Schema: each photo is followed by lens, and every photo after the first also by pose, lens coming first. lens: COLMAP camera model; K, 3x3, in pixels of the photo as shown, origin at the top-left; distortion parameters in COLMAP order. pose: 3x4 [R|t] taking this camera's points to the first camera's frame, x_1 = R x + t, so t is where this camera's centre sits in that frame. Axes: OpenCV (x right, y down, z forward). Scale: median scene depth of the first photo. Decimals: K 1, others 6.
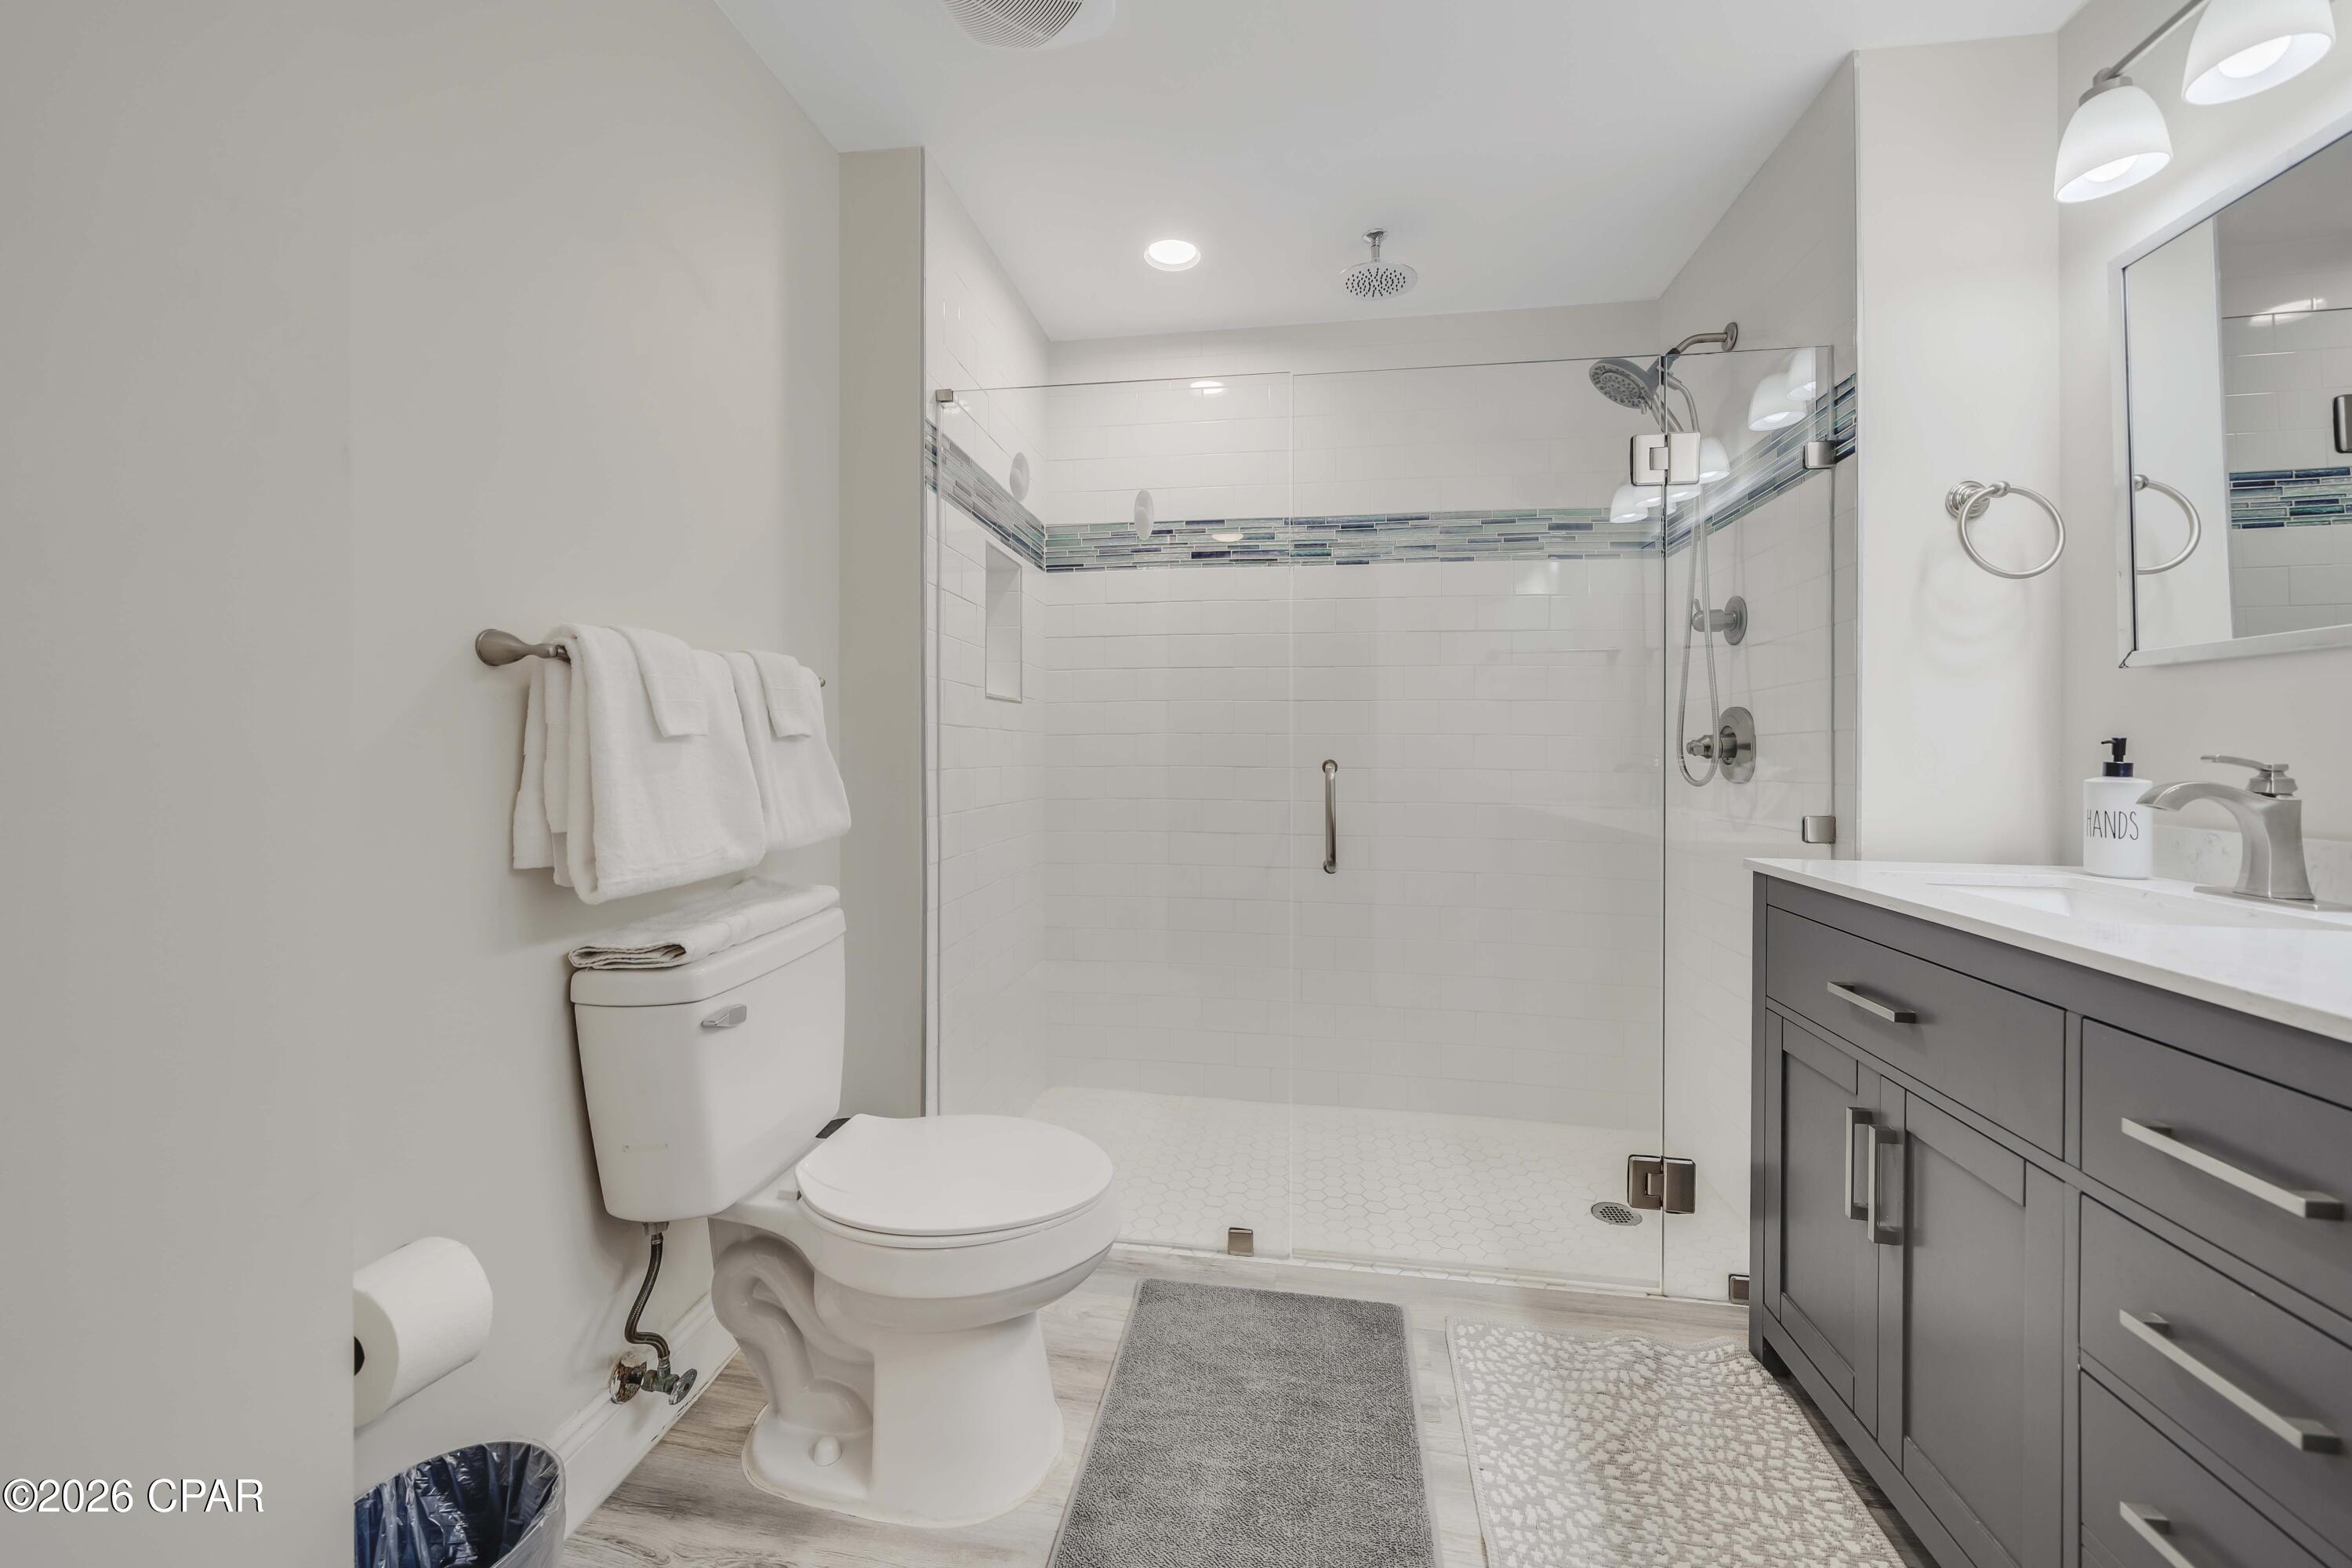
lens RADIAL K [[890.3, 0, 1175.8], [0, 890.3, 746.2], [0, 0, 1]] dist [-0.003766, -0.000286]
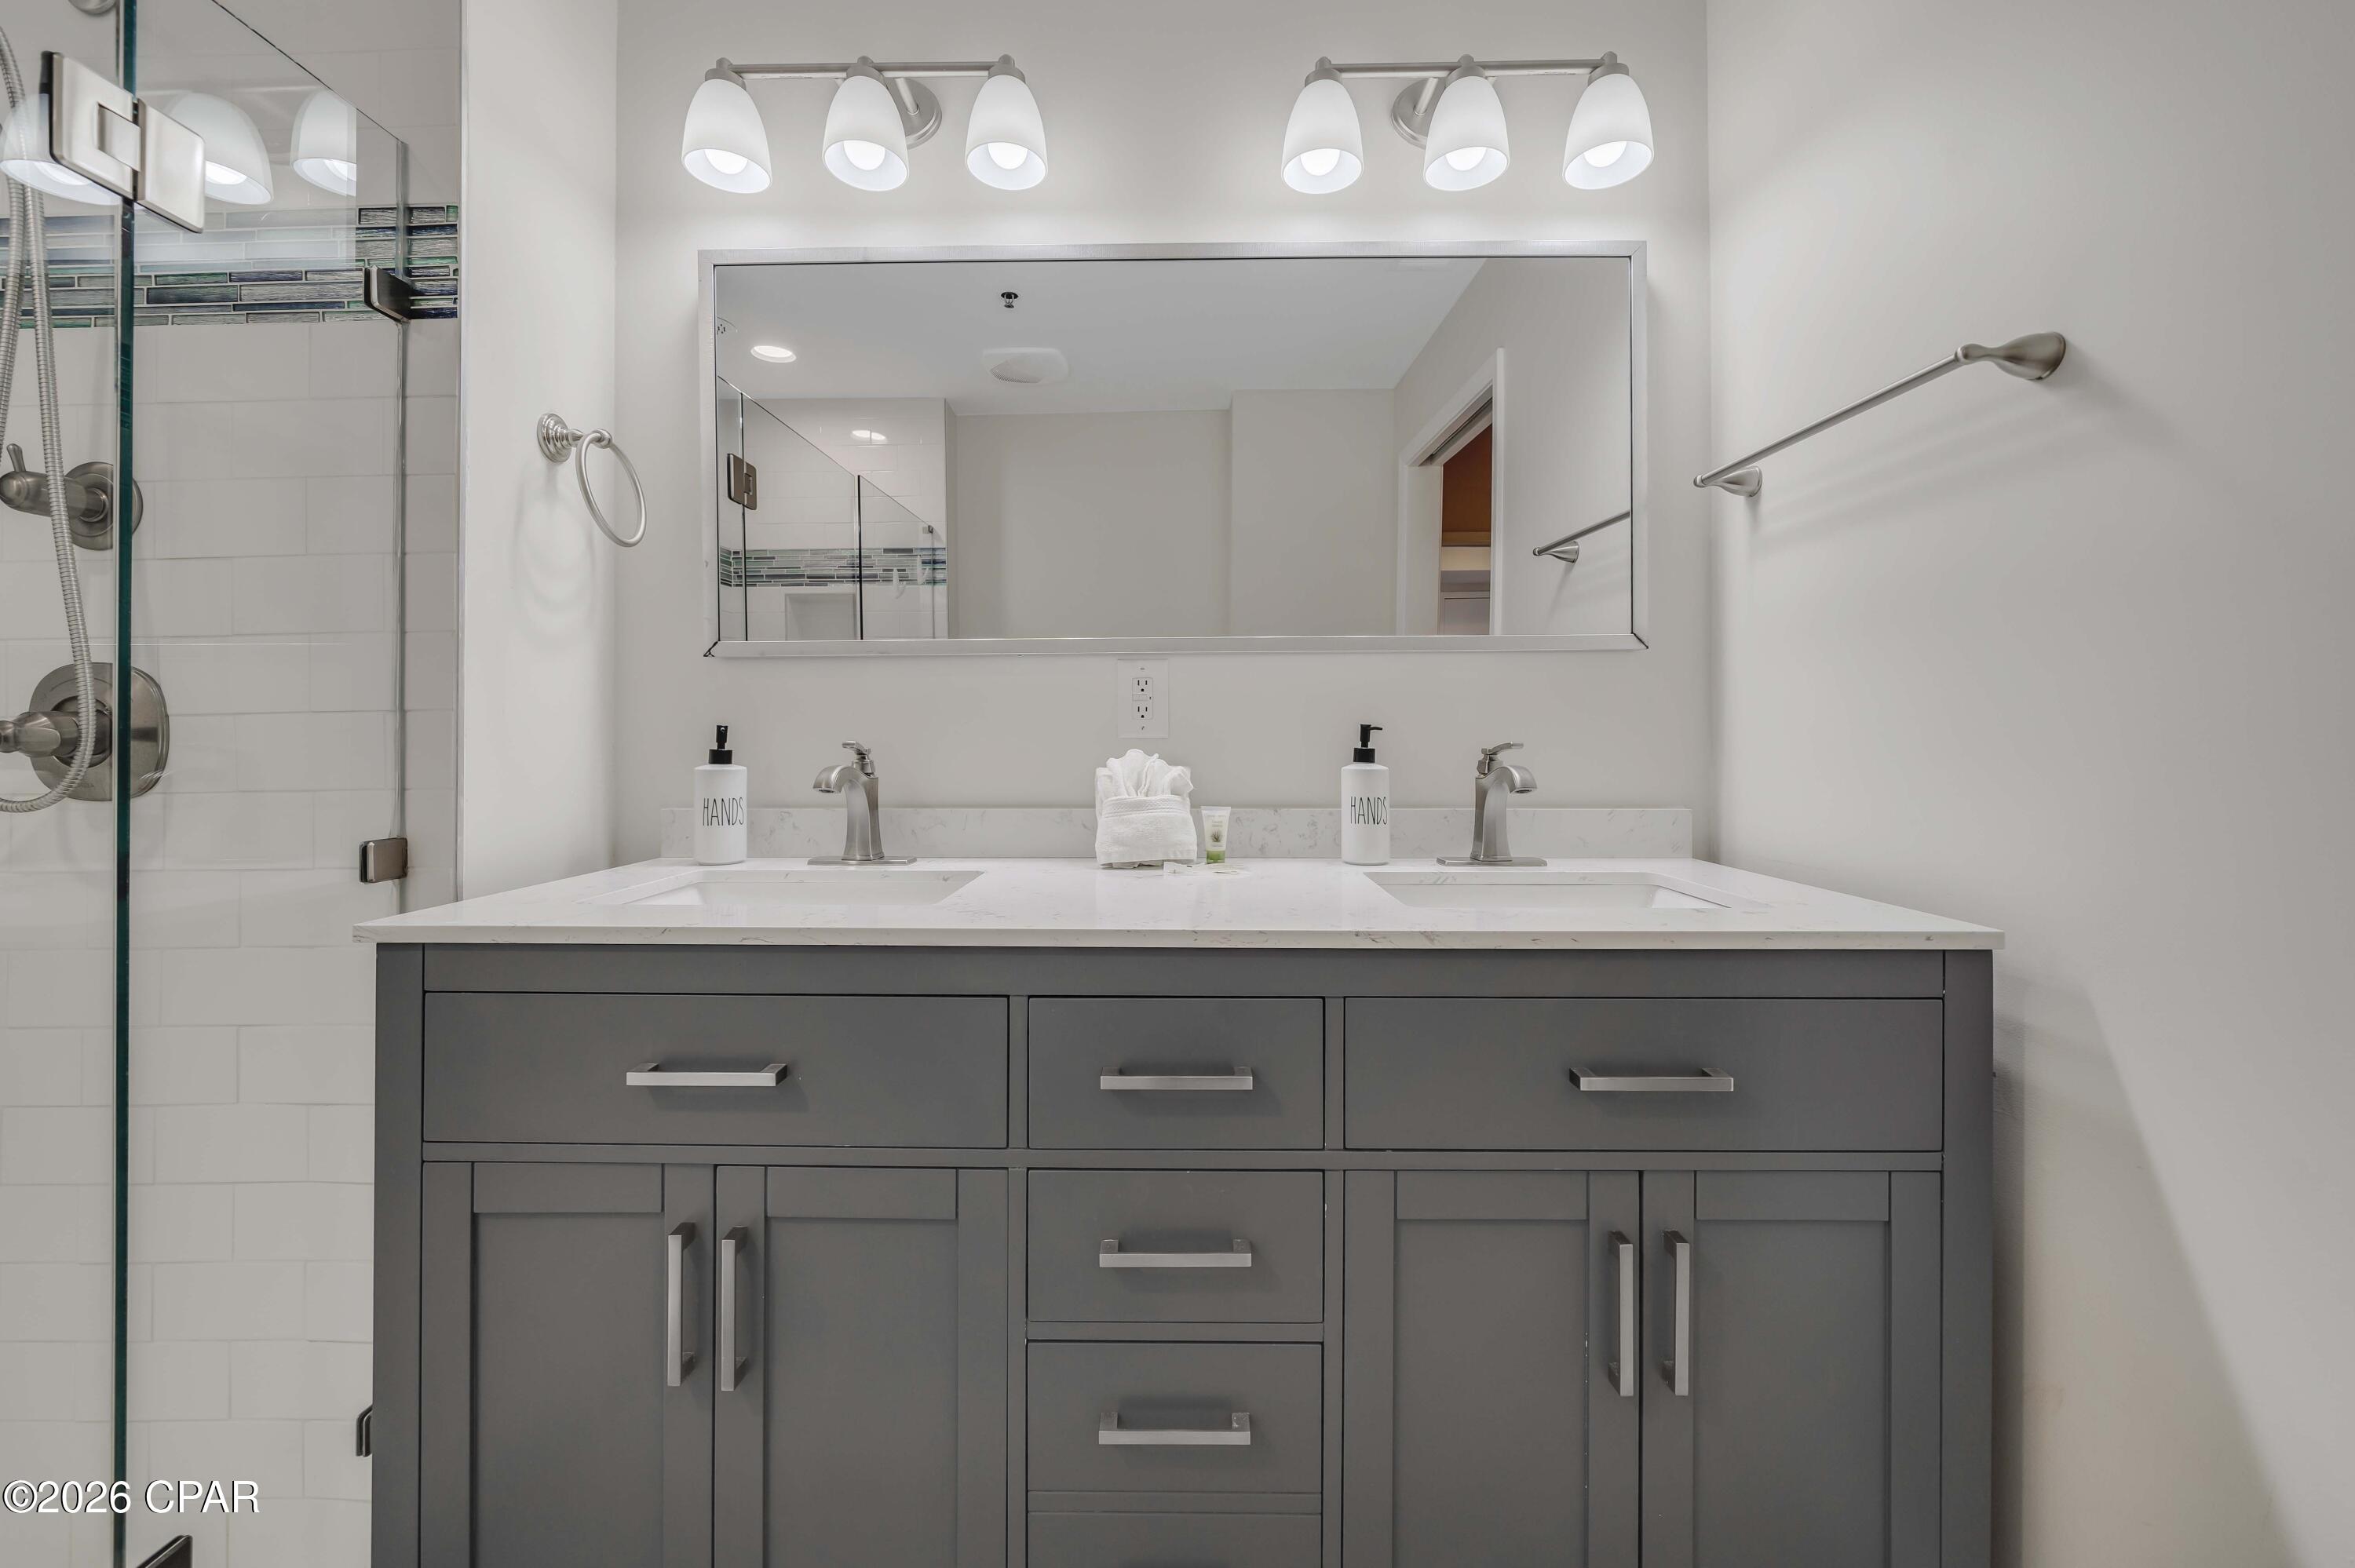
lens RADIAL K [[883.7, 0, 1153.2], [0, 883.7, 733.4], [0, 0, 1]] dist [-0.000756, 0.000015]
pose [[-0.136945, 0.001659, 0.990577, -0.005954], [-0.001143, 0.999998, -0.001833, 0.000585], [-0.990578, -0.001383, -0.136943, 0.501316]]
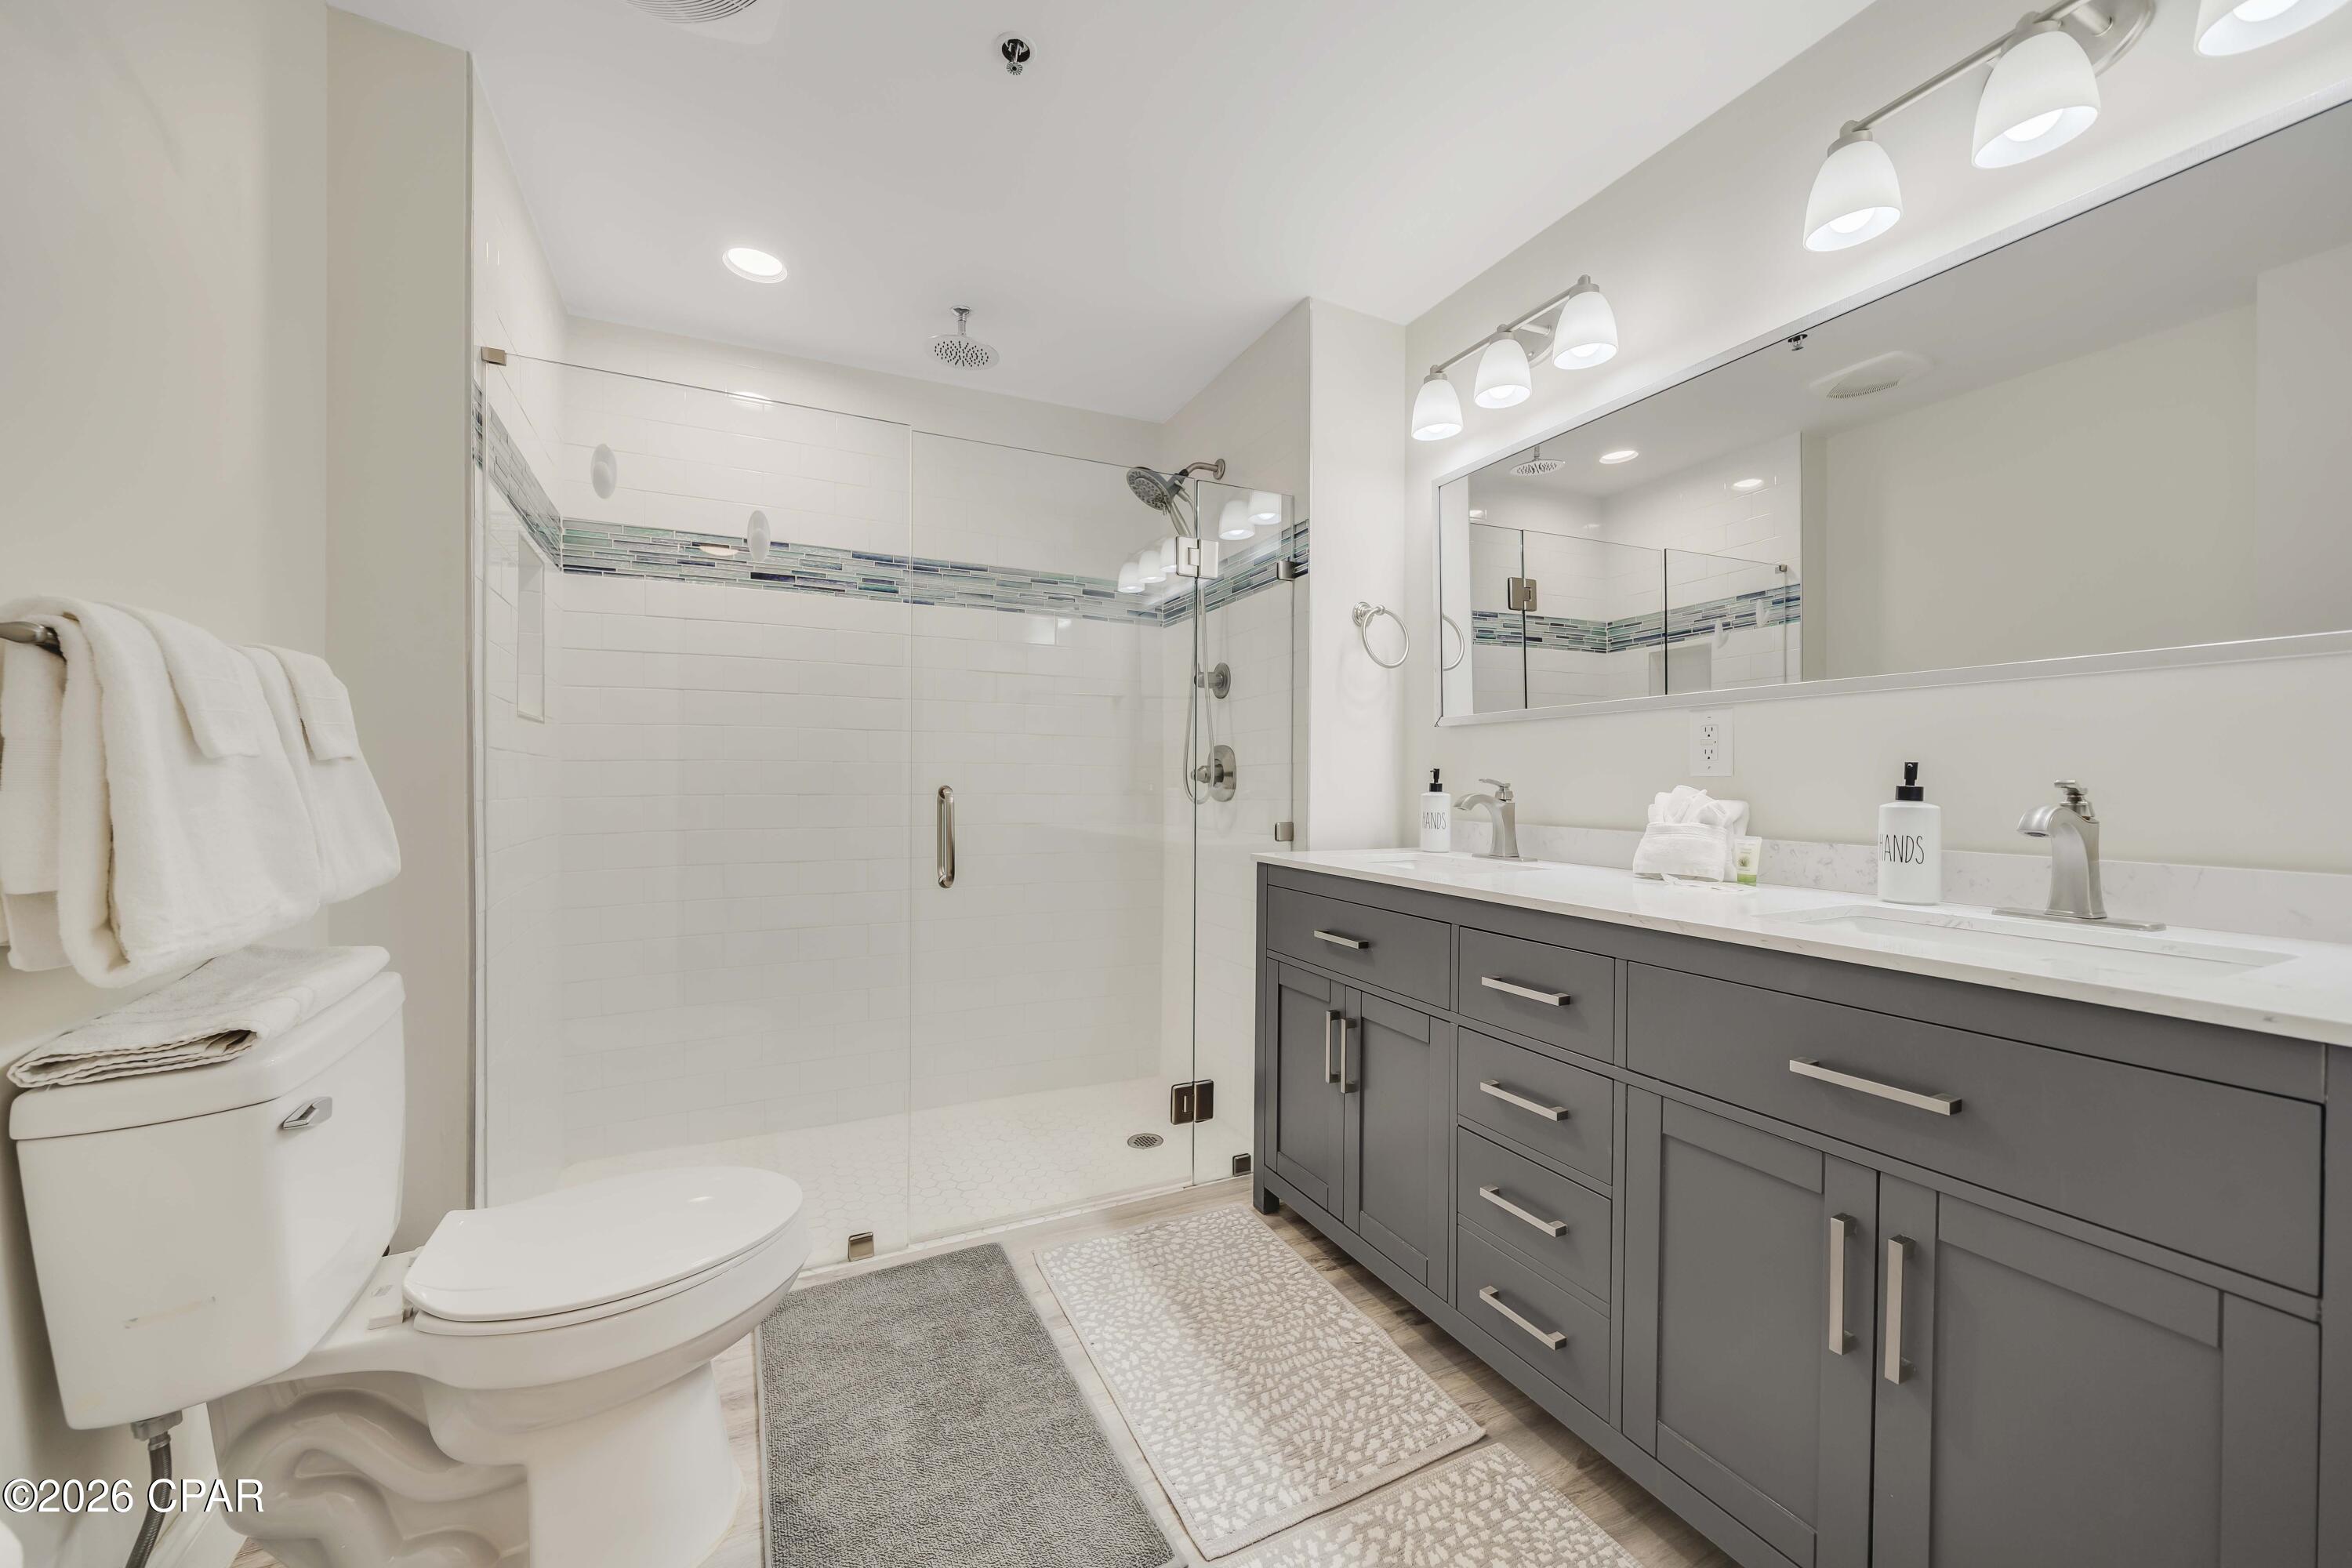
lens RADIAL K [[861.5, 0, 1170.8], [0, 861.5, 782.4], [0, 0, 1]] dist [-0.002937, -0.000169]
pose [[0.822182, -0.004407, 0.569208, -0.213460], [-0.000617, 0.999963, 0.008632, 0.002384], [-0.569225, -0.007448, 0.822148, -0.039818]]
